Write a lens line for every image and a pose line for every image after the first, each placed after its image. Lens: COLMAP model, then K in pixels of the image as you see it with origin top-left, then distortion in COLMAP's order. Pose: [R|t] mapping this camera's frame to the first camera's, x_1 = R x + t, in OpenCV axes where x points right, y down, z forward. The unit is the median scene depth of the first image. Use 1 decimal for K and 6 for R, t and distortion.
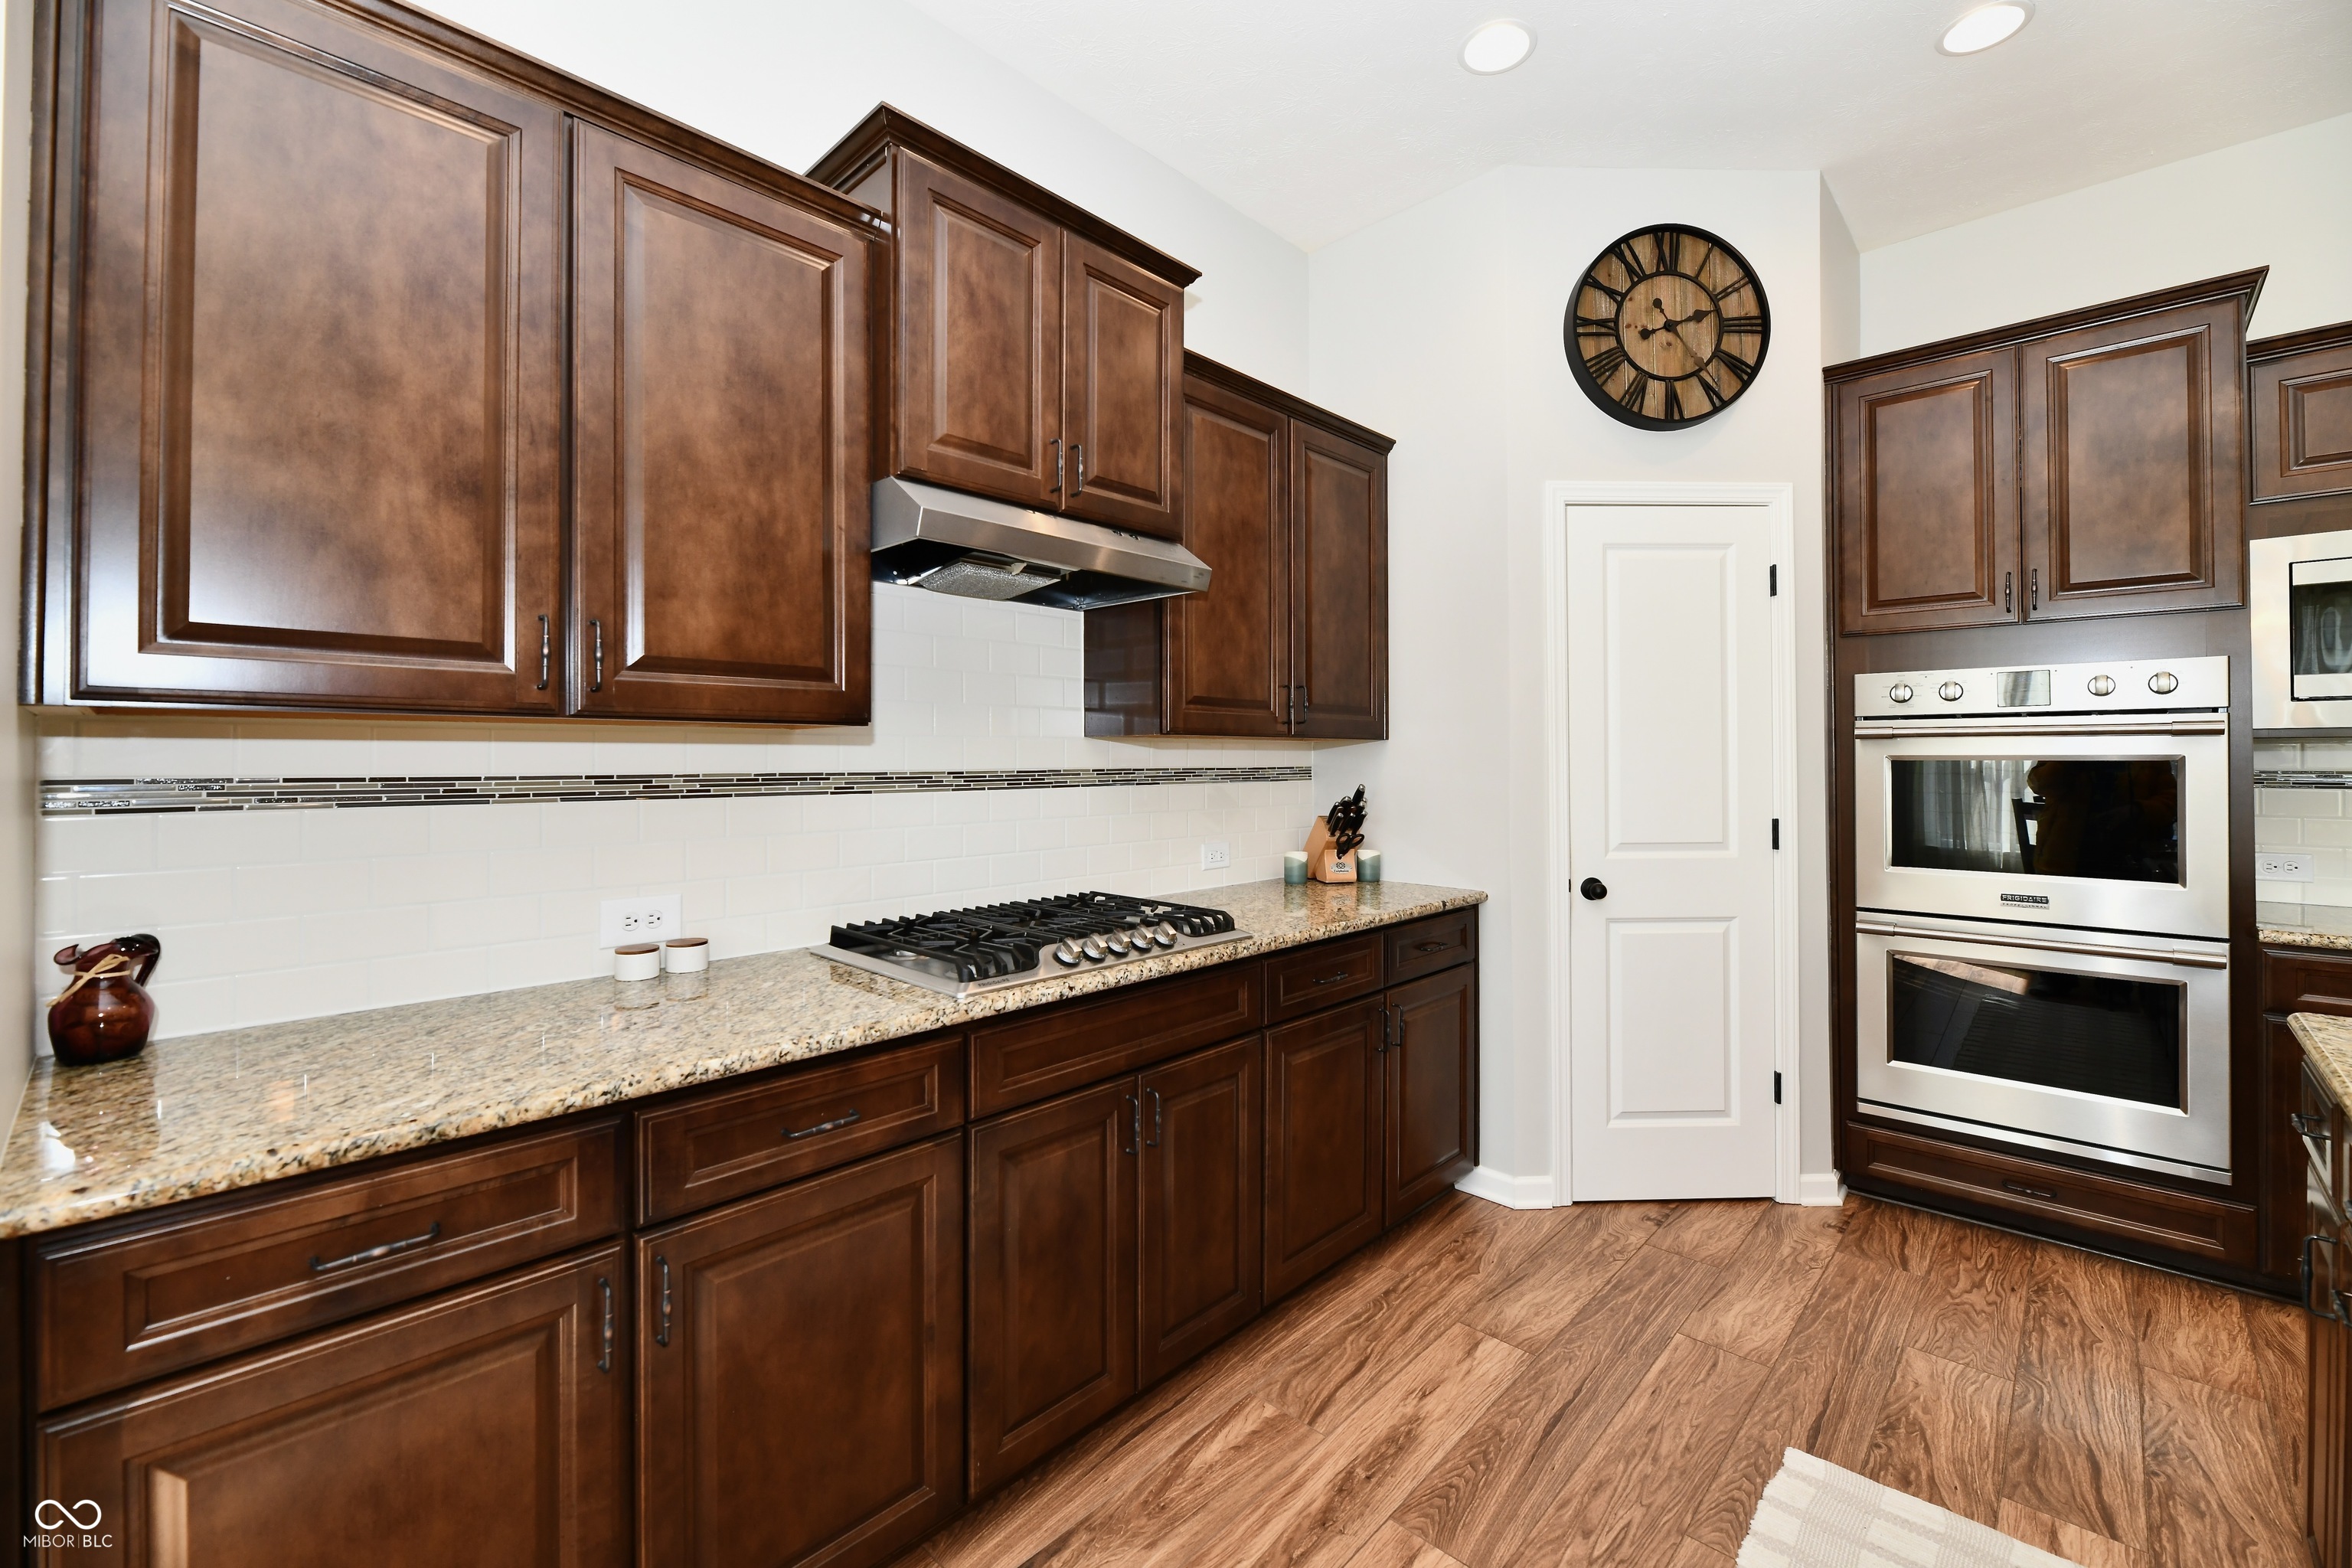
lens RADIAL K [[963.4, 0, 1189.5], [0, 963.4, 753.0], [0, 0, 1]] dist [-0.001907, -0.002386]
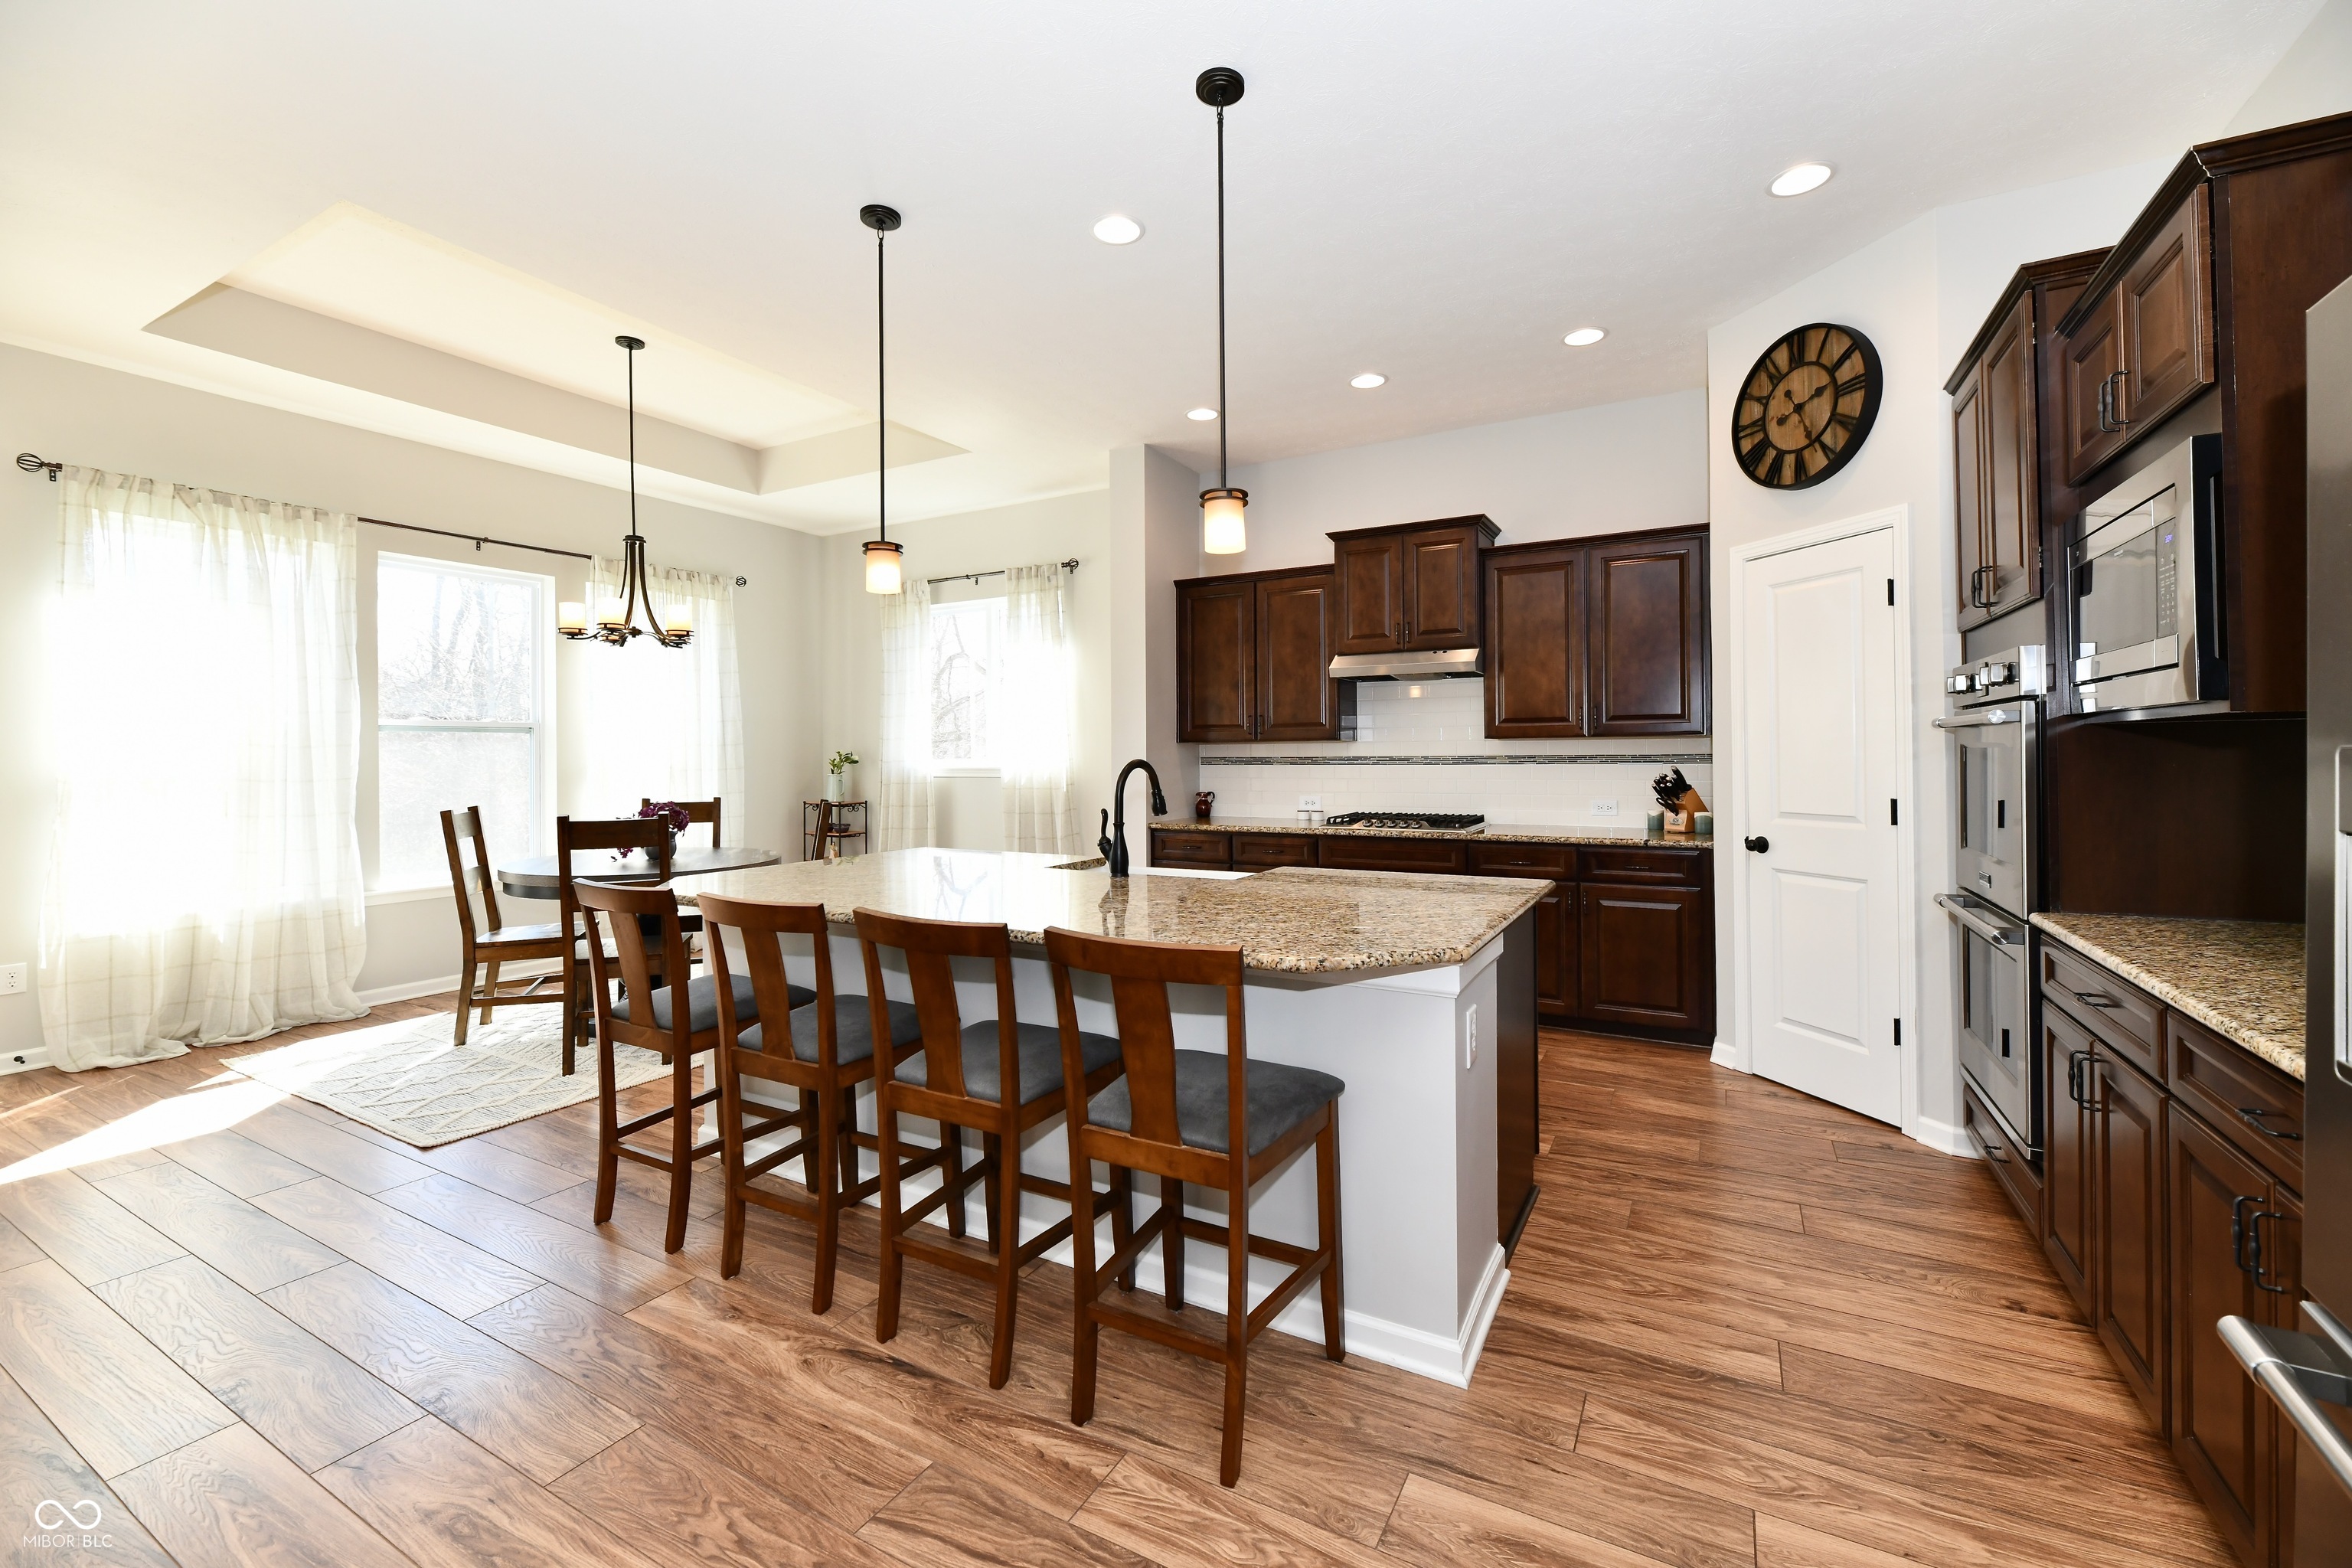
lens RADIAL K [[963.4, 0, 1191.5], [0, 963.4, 752.7], [0, 0, 1]] dist [-0.001907, -0.002386]
pose [[0.250078, -0.001787, -0.968224, 1.600376], [0.014723, 0.999890, 0.001957, -0.001765], [0.968114, -0.014744, 0.250077, -0.108769]]
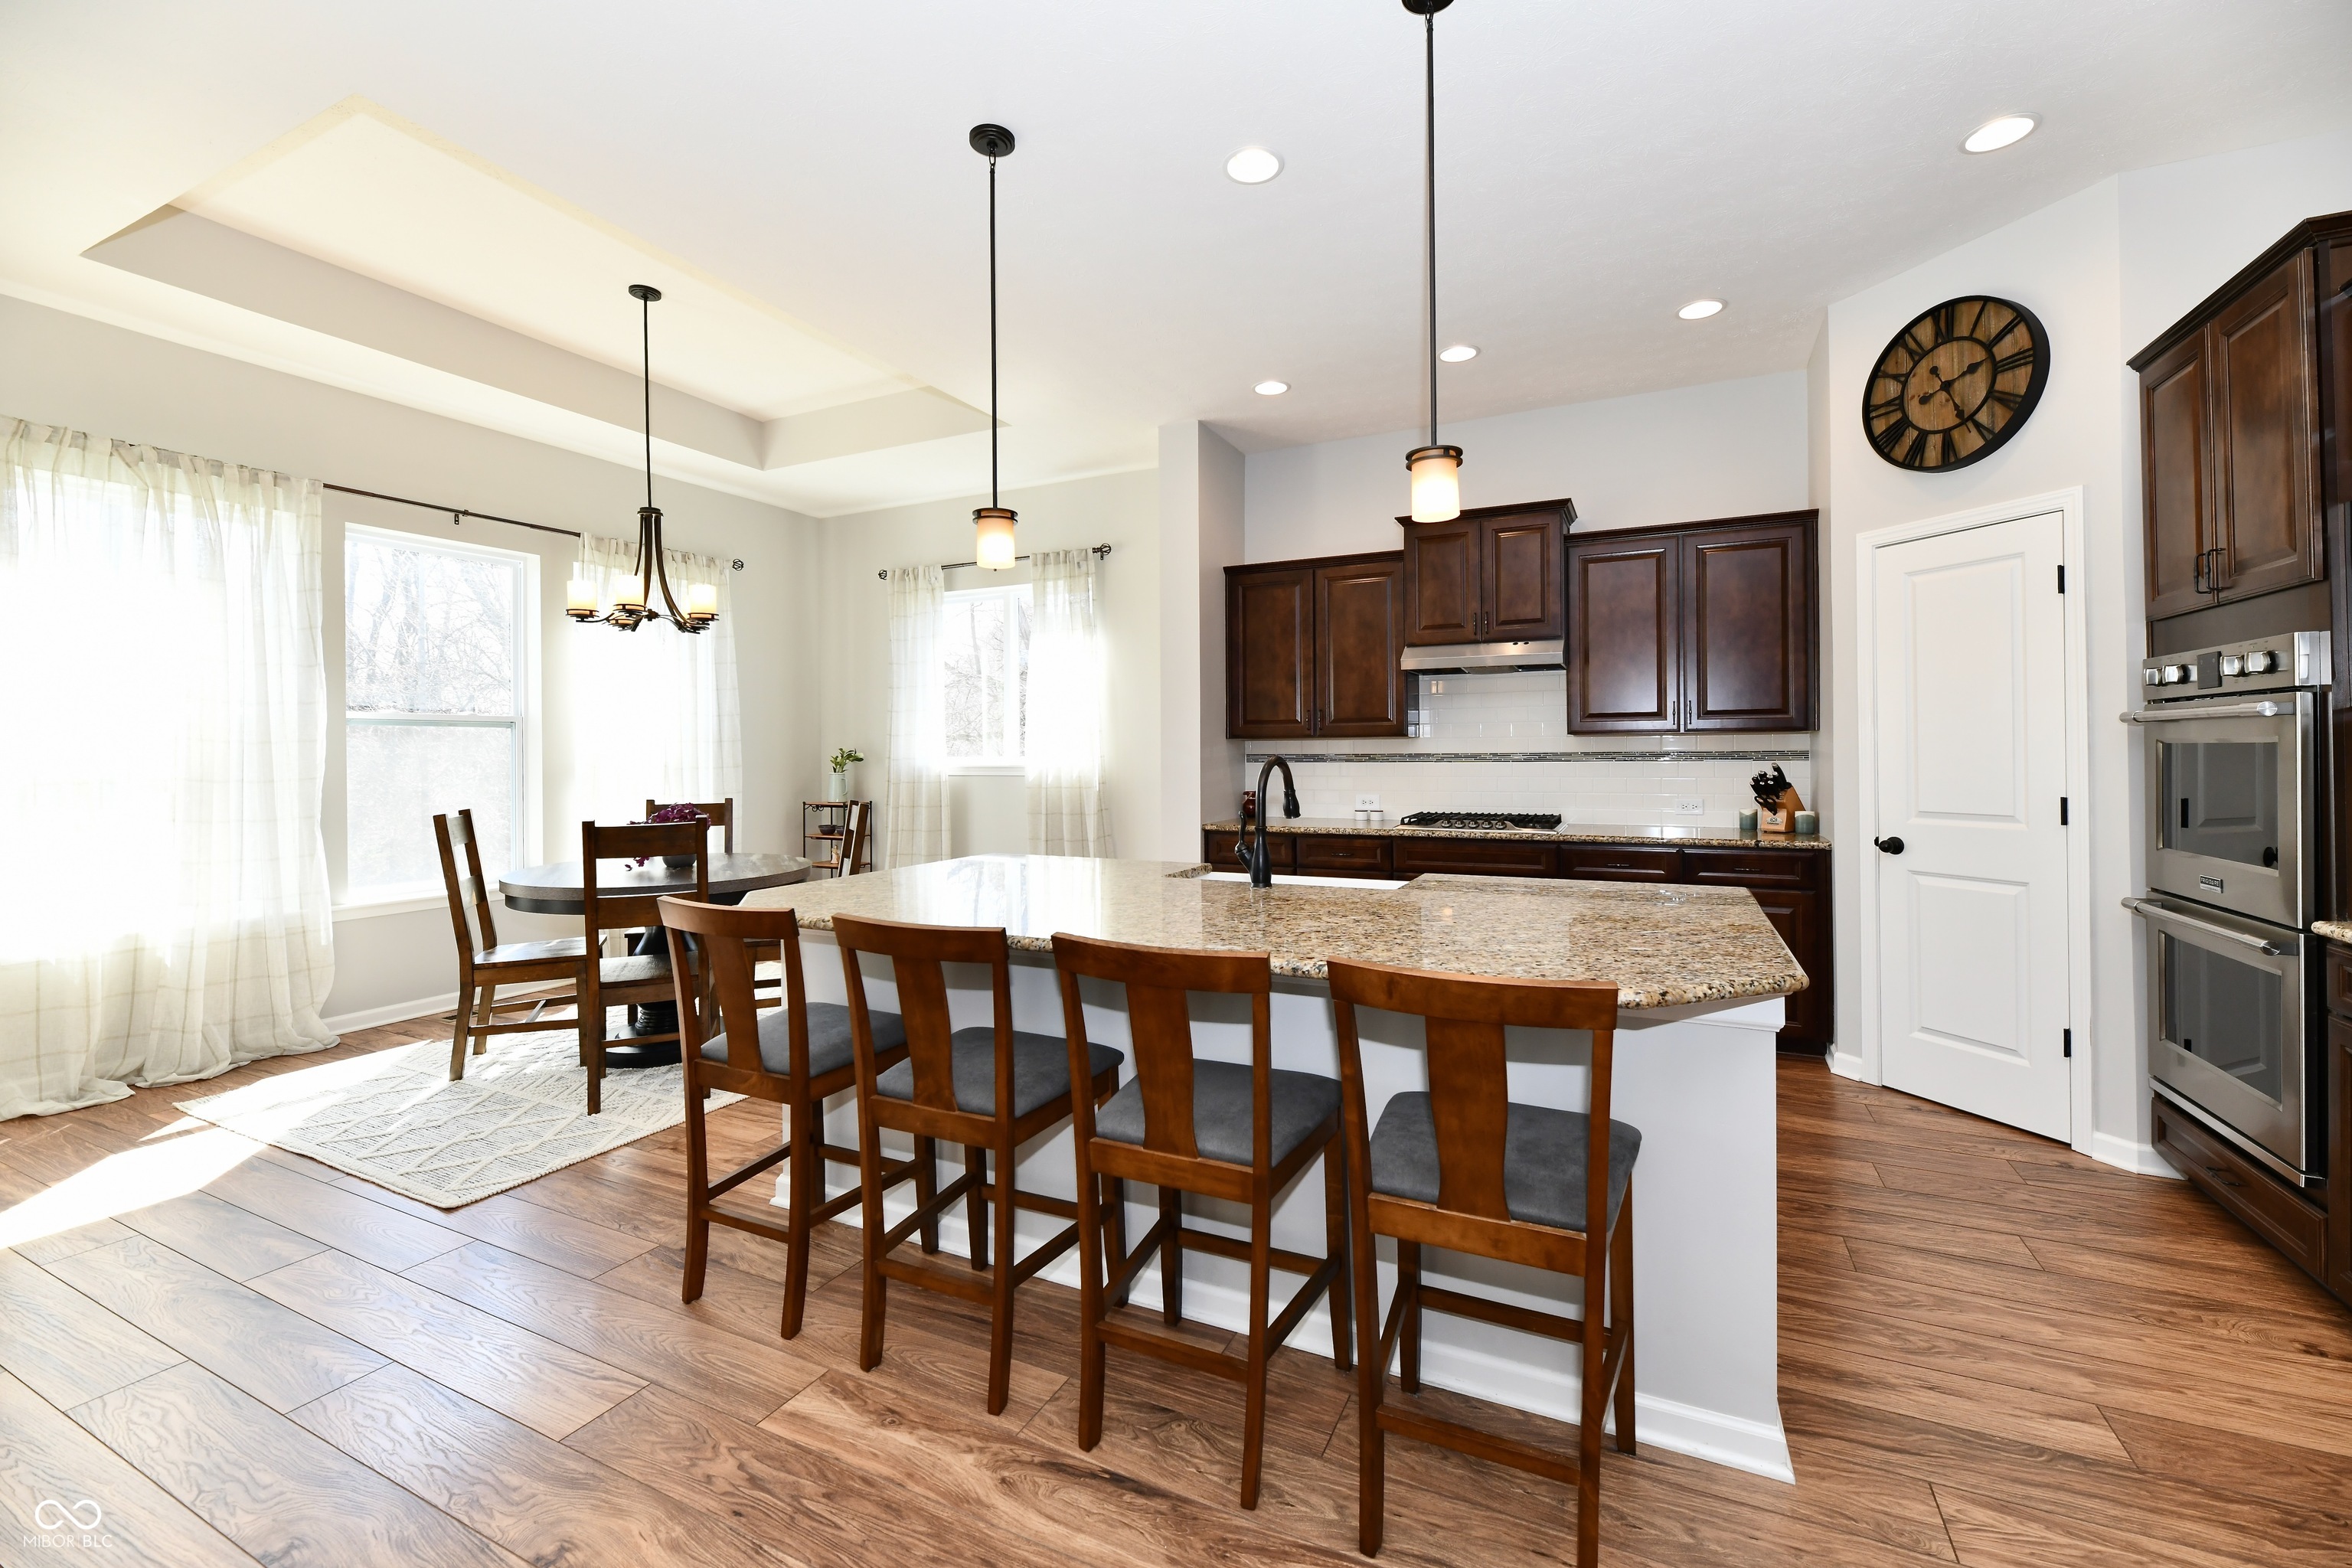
lens RADIAL K [[963.4, 0, 1190.1], [0, 963.4, 752.6], [0, 0, 1]] dist [-0.001907, -0.002386]
pose [[0.305804, 0.000041, -0.952094, 1.420125], [0.014577, 0.999883, 0.004725, -0.002255], [0.951983, -0.015323, 0.305767, -0.294968]]
